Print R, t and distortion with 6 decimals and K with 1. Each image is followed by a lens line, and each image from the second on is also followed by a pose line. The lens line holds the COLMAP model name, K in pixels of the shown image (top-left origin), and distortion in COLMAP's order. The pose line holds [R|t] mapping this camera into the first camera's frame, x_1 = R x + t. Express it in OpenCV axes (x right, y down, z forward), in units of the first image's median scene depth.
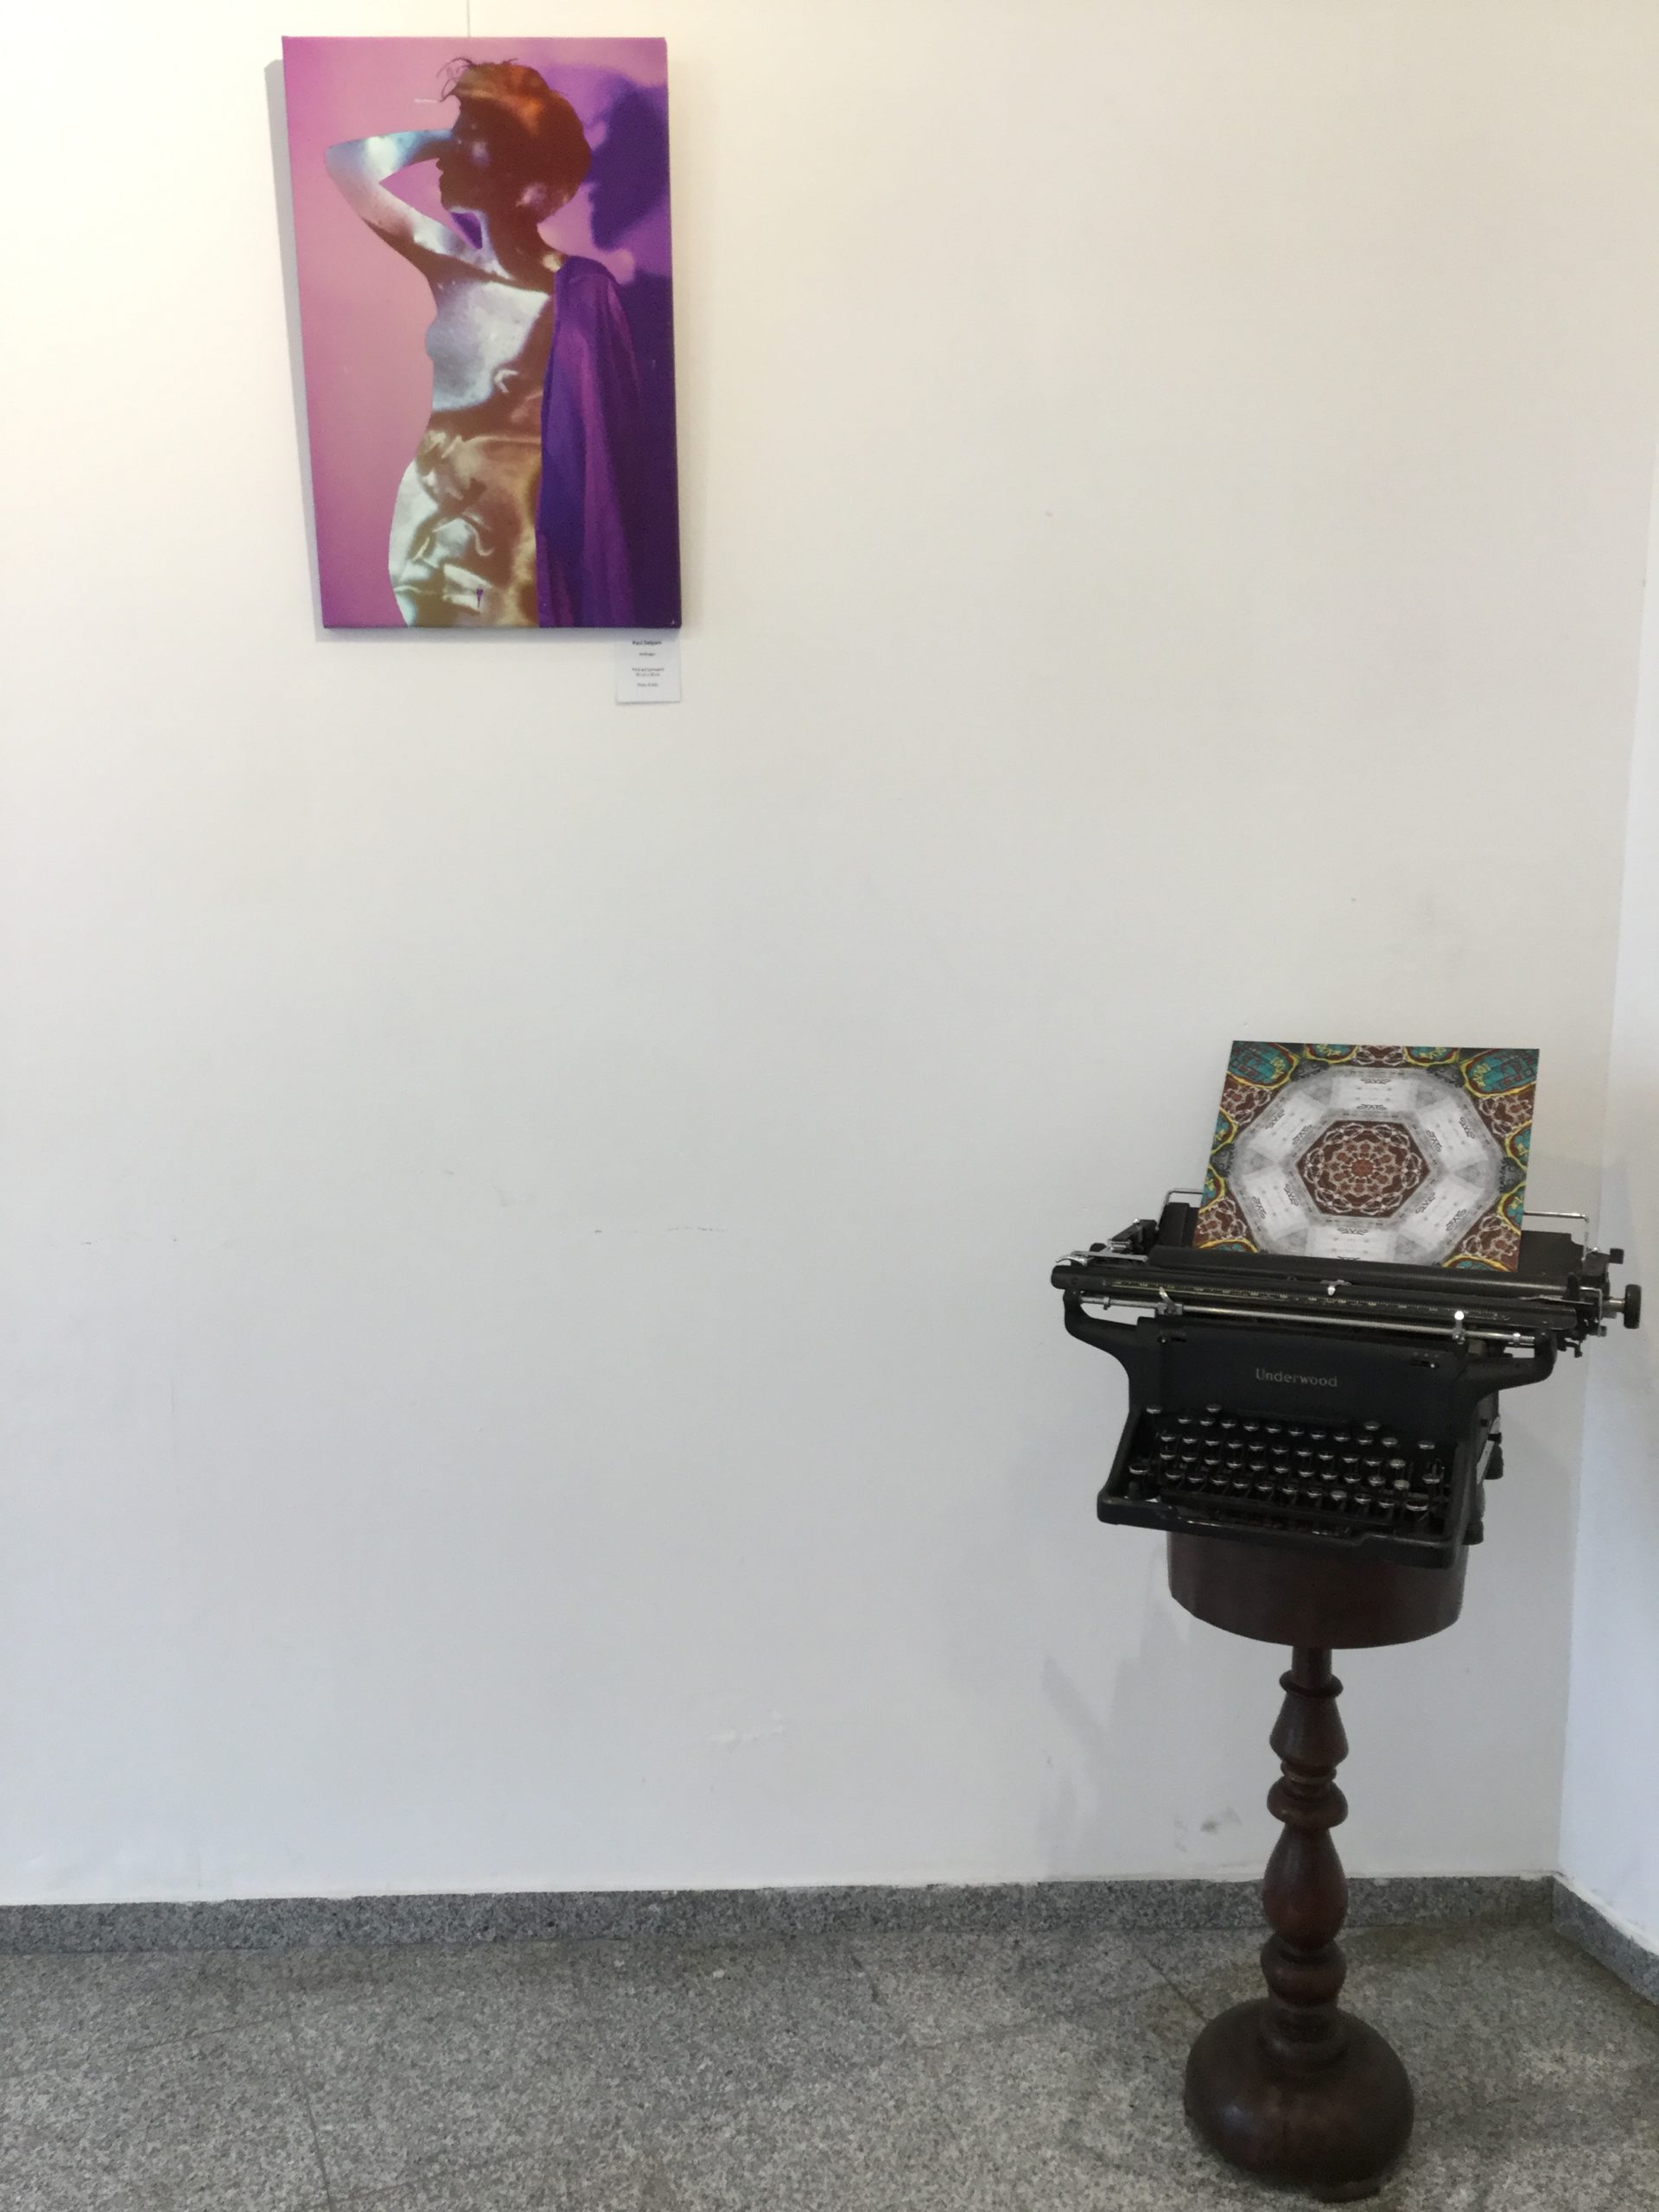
lens RADIAL K [[1991.3, 0, 829.5], [0, 1991.3, 1106.0], [0, 0, 1]] dist [0.118431, -0.234485]
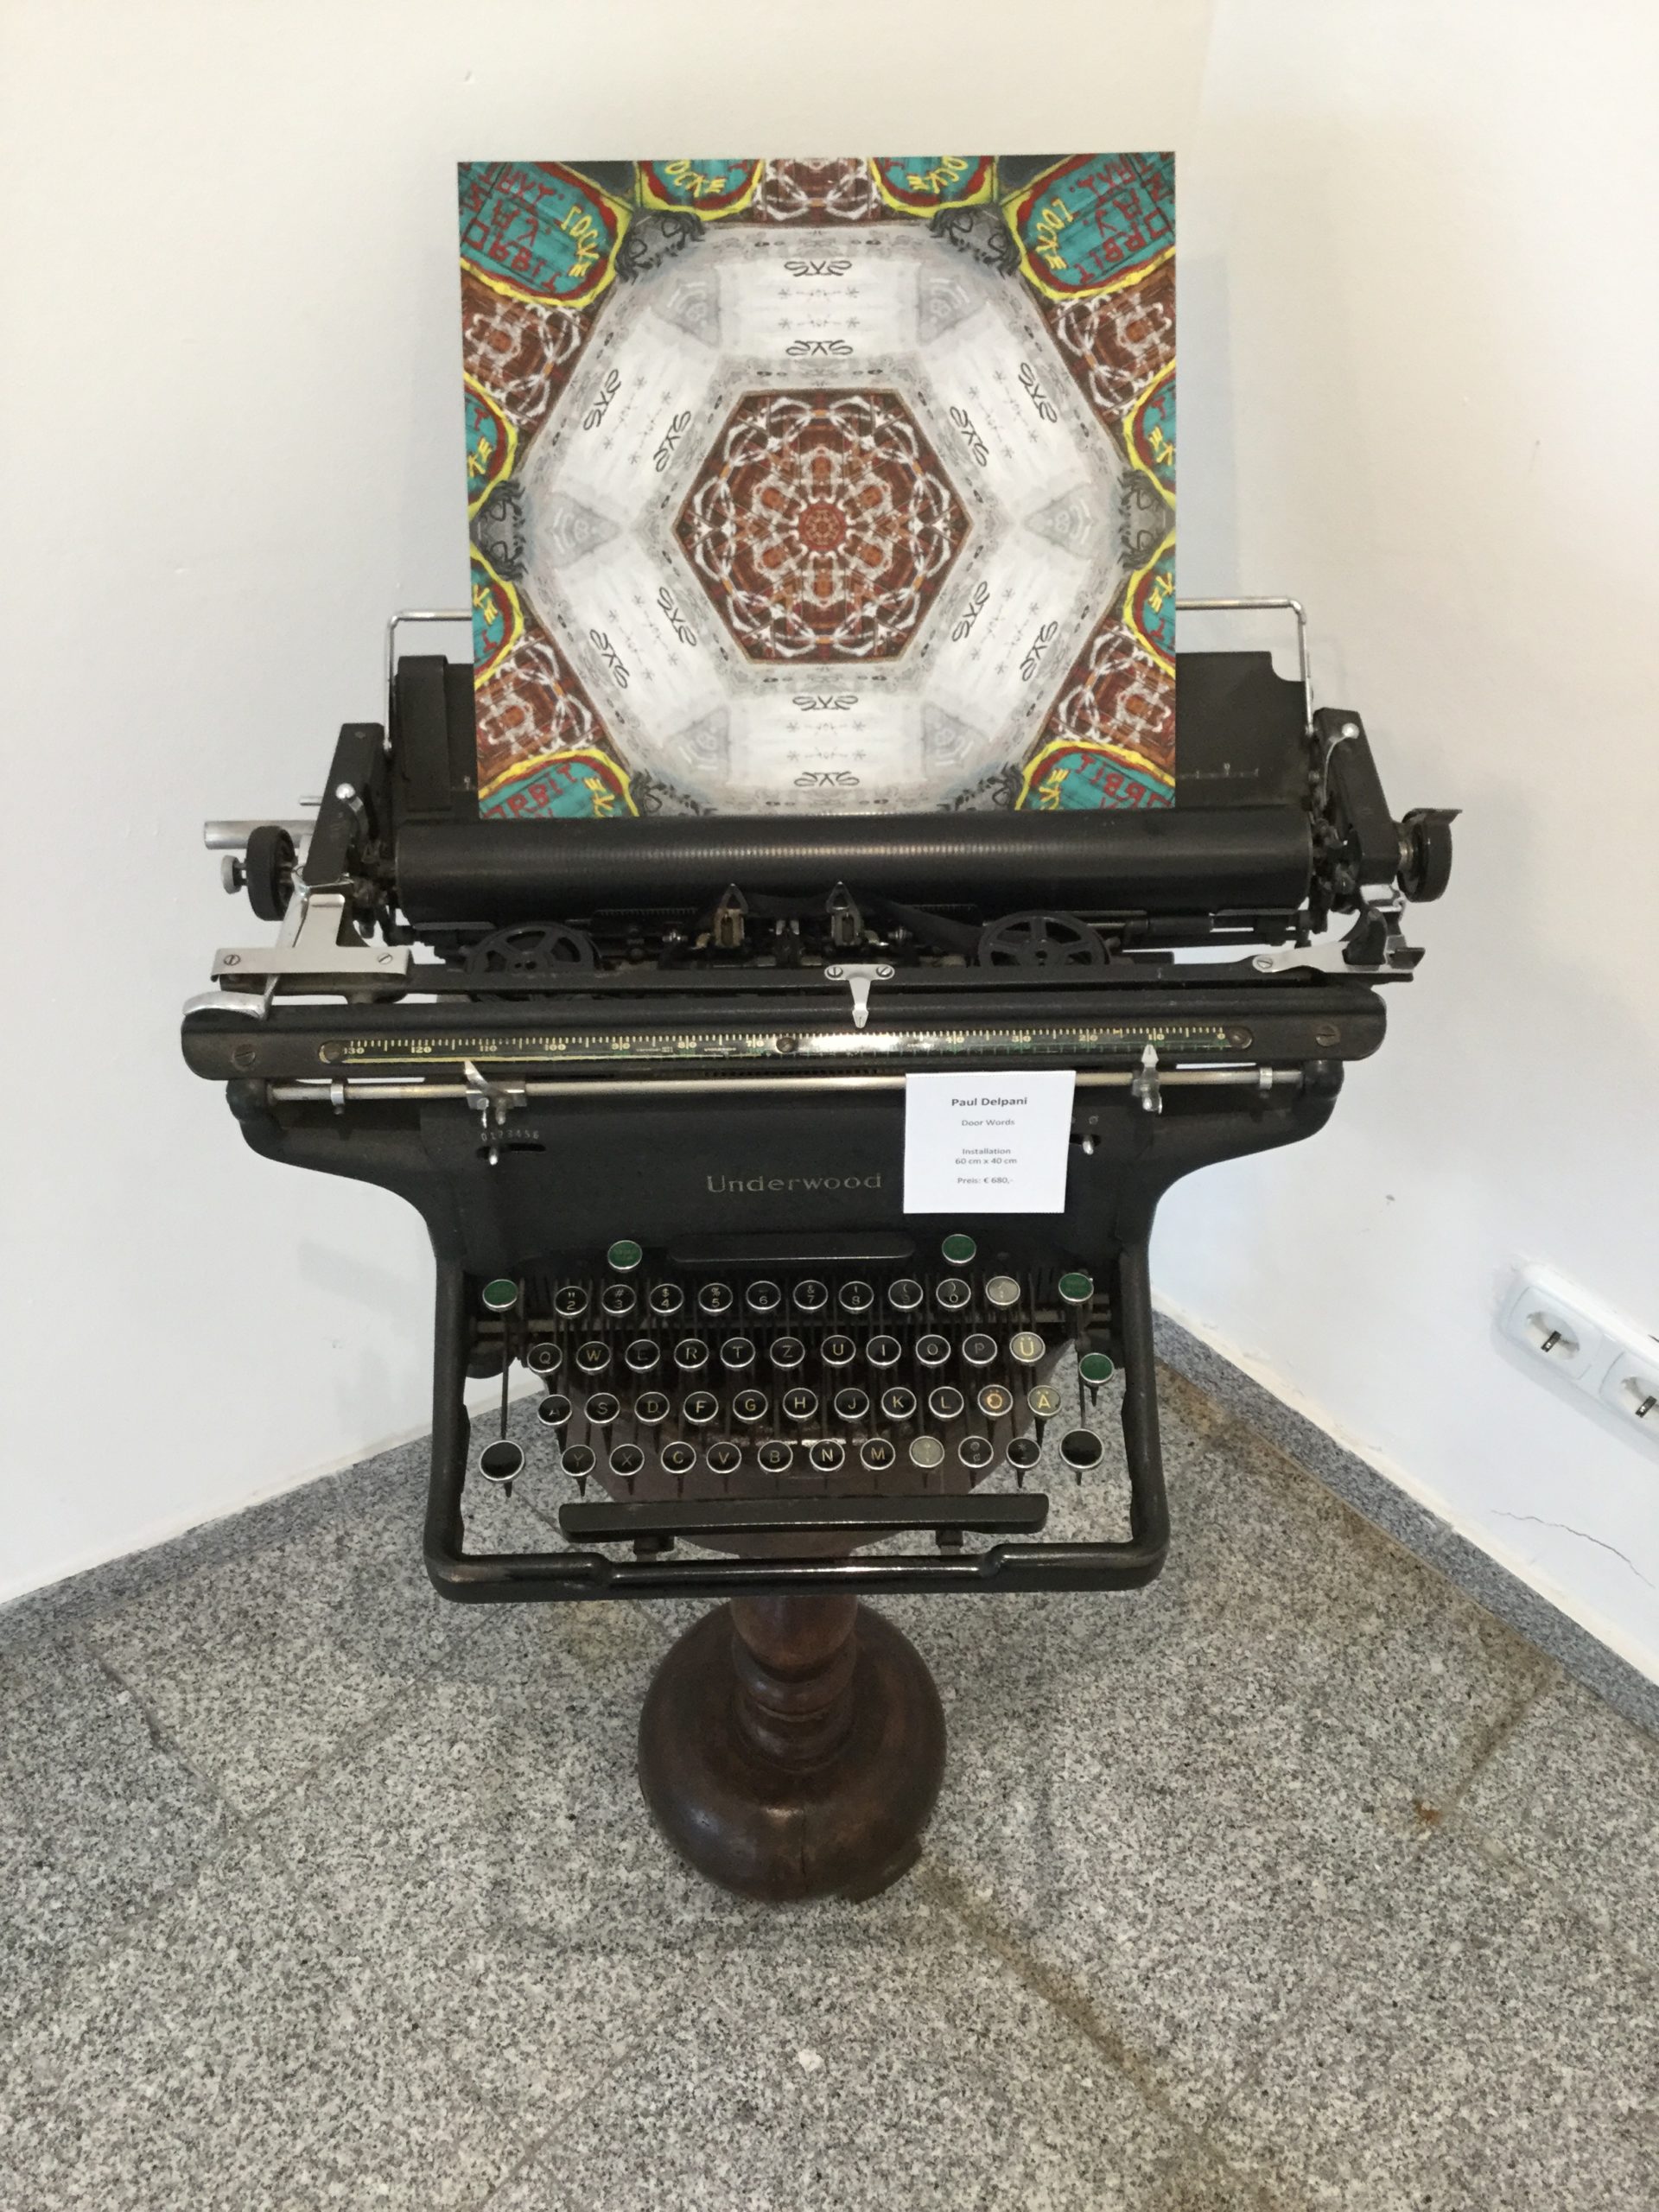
lens RADIAL K [[1991.3, 0, 829.5], [0, 1991.3, 1106.0], [0, 0, 1]] dist [0.118431, -0.234485]
pose [[0.906184, -0.301468, 0.296561, 0.105540], [0.046901, 0.768601, 0.638006, -0.158123], [-0.420275, -0.564242, 0.710633, 0.652508]]
